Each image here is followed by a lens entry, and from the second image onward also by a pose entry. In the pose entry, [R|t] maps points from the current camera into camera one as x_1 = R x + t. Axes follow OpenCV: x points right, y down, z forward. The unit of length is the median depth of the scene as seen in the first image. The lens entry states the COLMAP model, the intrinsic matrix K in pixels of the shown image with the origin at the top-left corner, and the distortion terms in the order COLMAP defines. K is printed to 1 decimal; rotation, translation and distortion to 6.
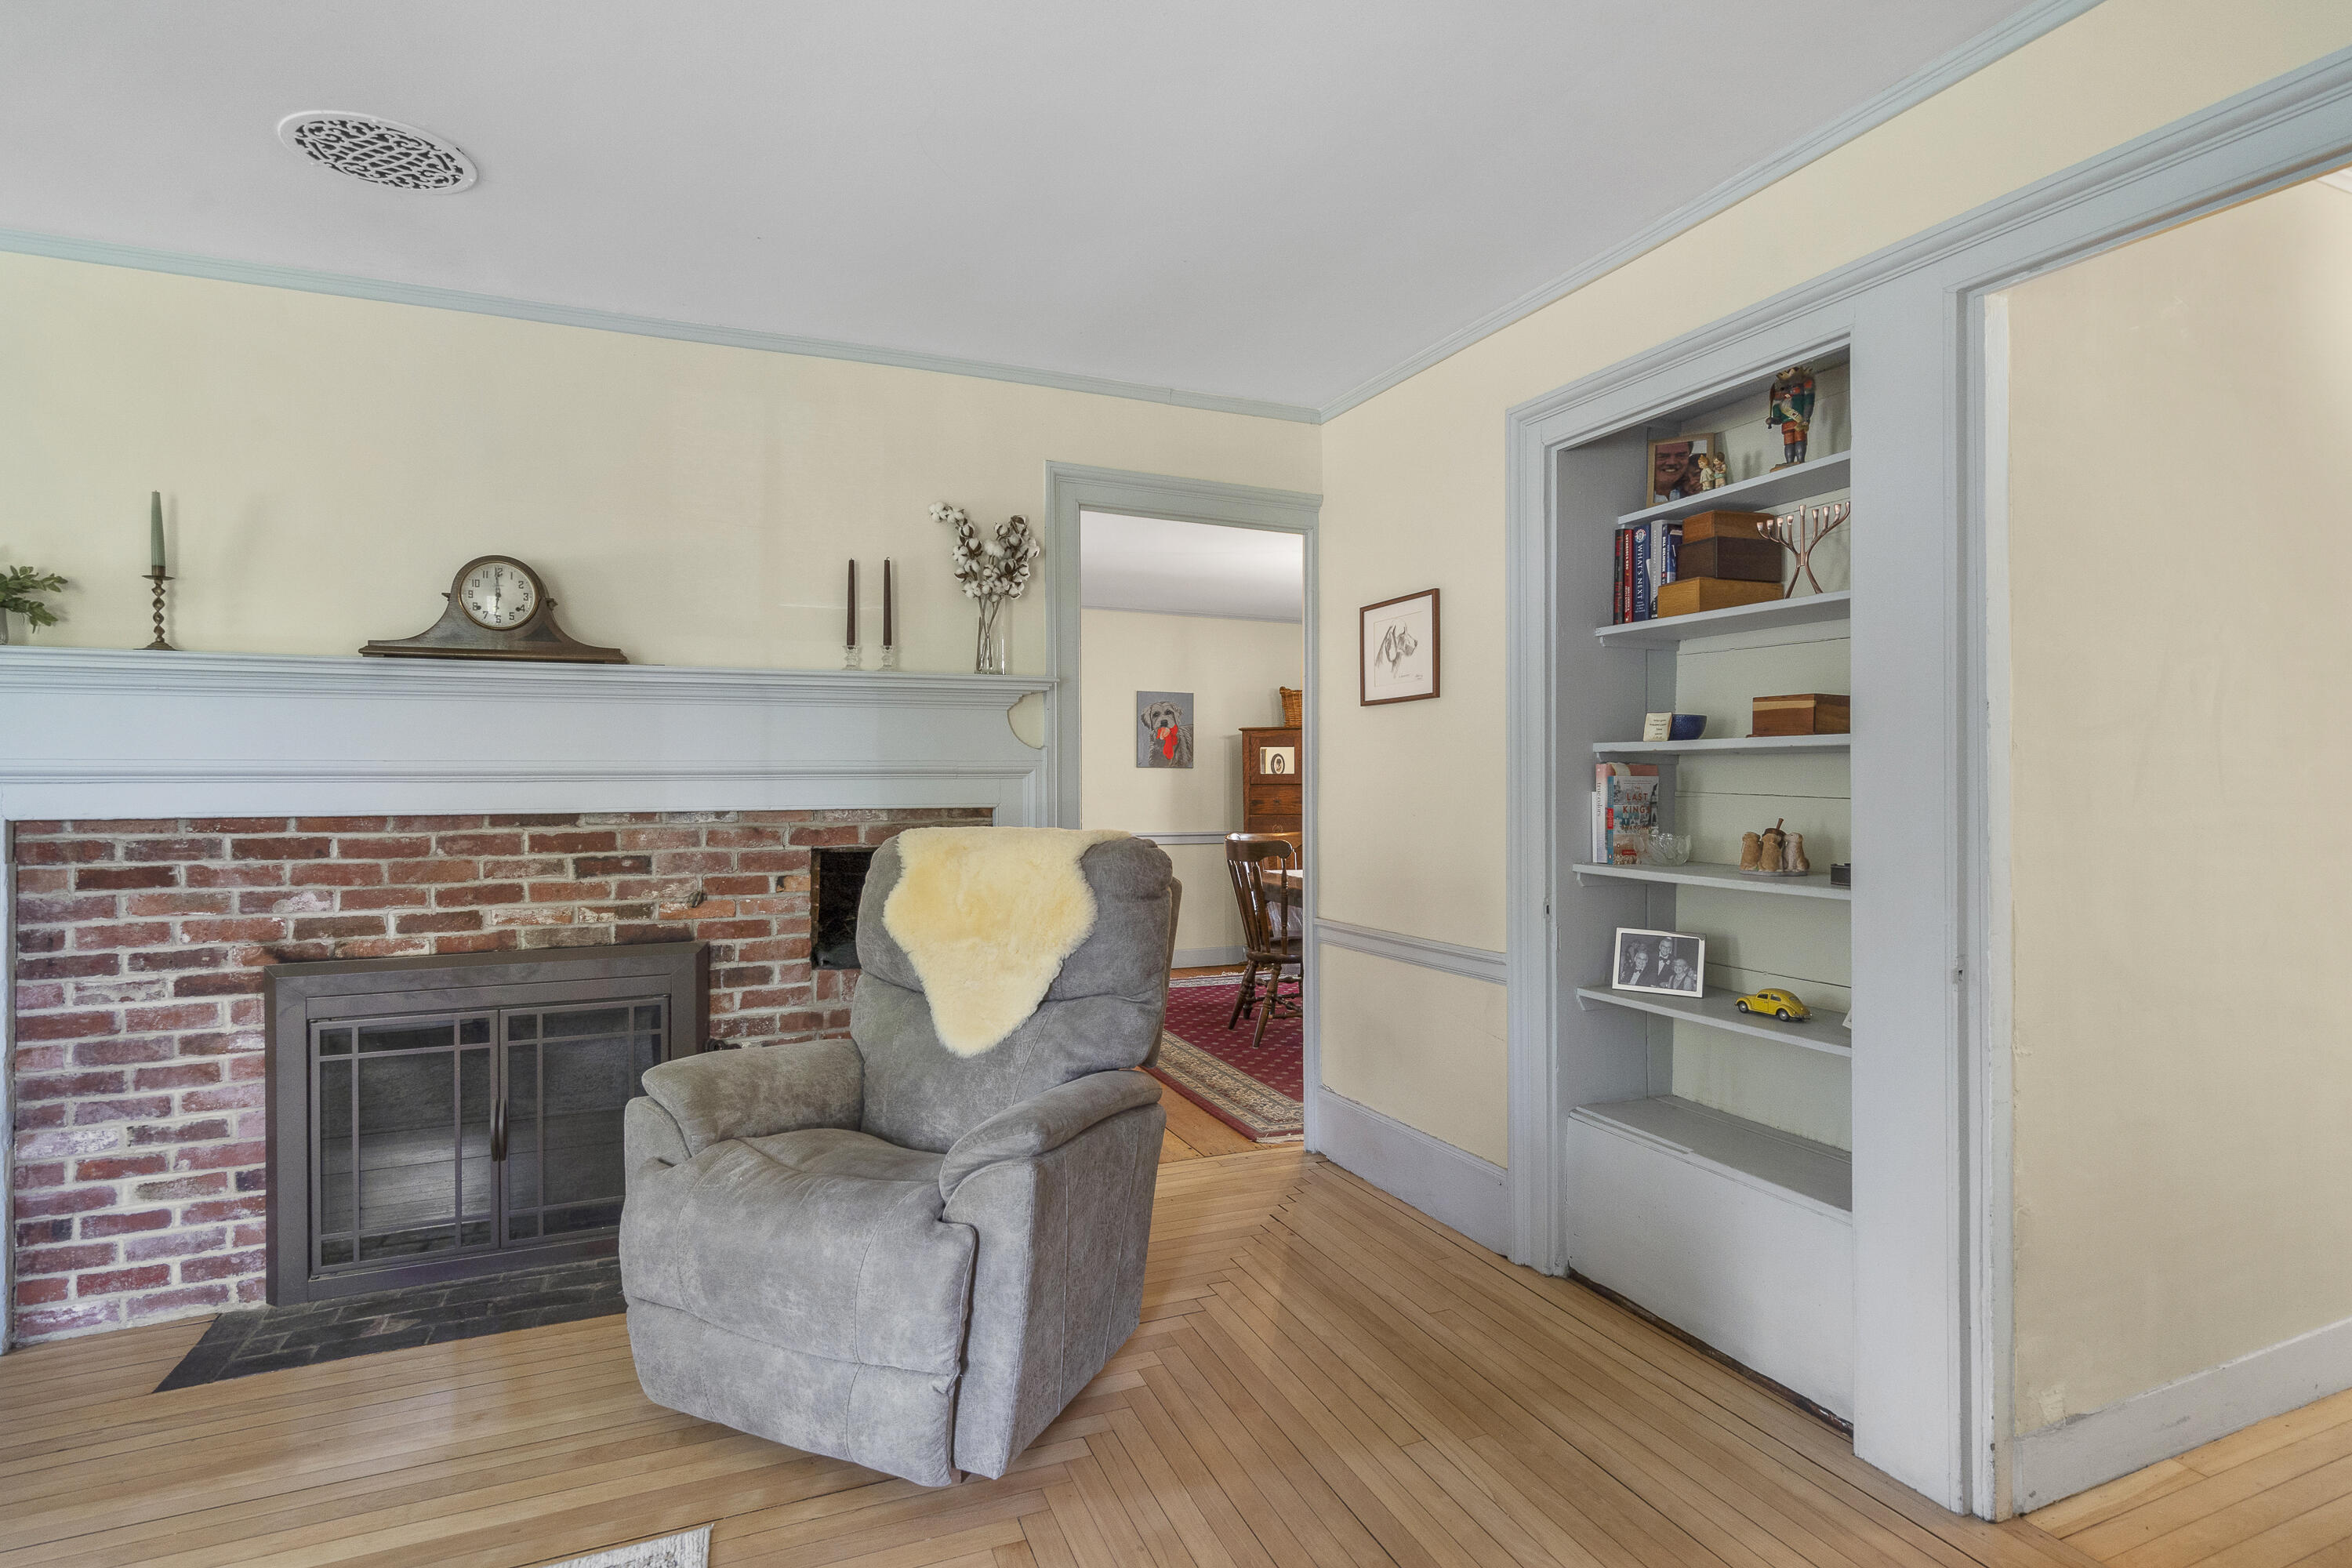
lens RADIAL K [[1182.6, 0, 1175.2], [0, 1182.6, 765.8], [0, 0, 1]] dist [0.010429, -0.000586]
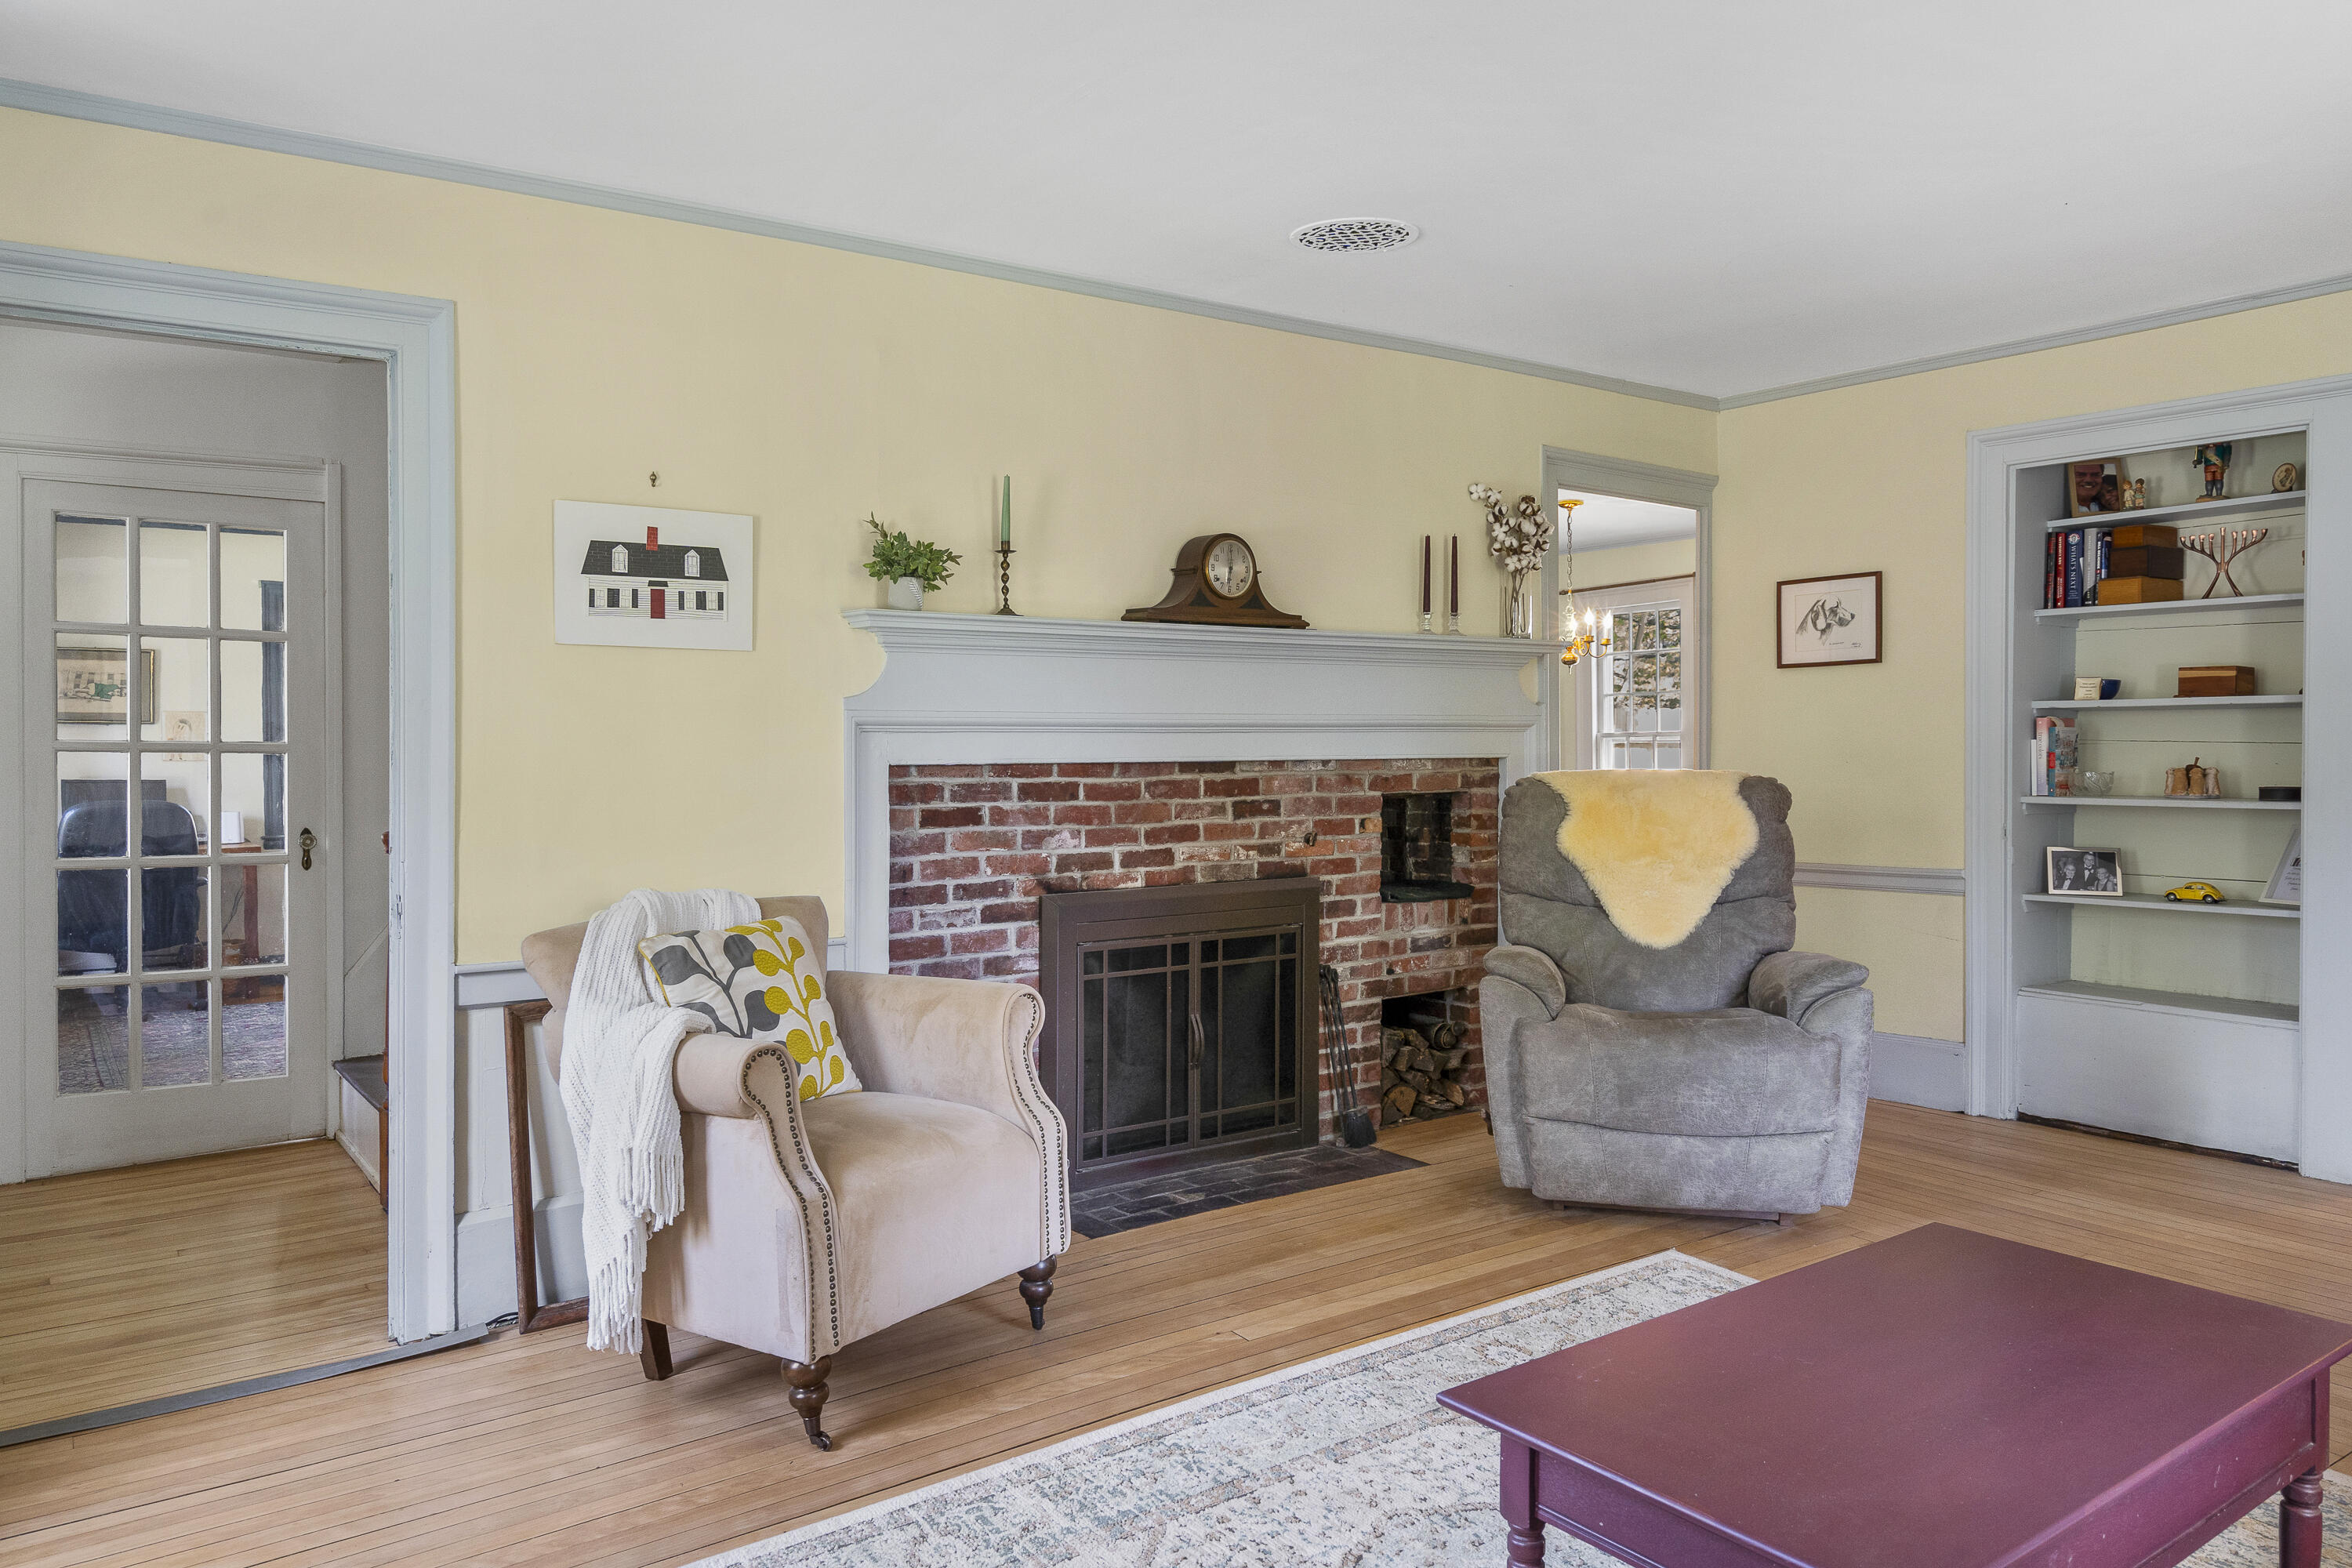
lens RADIAL K [[1609.8, 0, 1209.4], [0, 1609.8, 760.8], [0, 0, 1]] dist [0.028012, -0.012406]
pose [[0.972381, -0.005093, 0.233346, -0.922947], [0.001224, 0.999859, 0.016725, 0.014995], [-0.233398, -0.015978, 0.972250, -0.489069]]
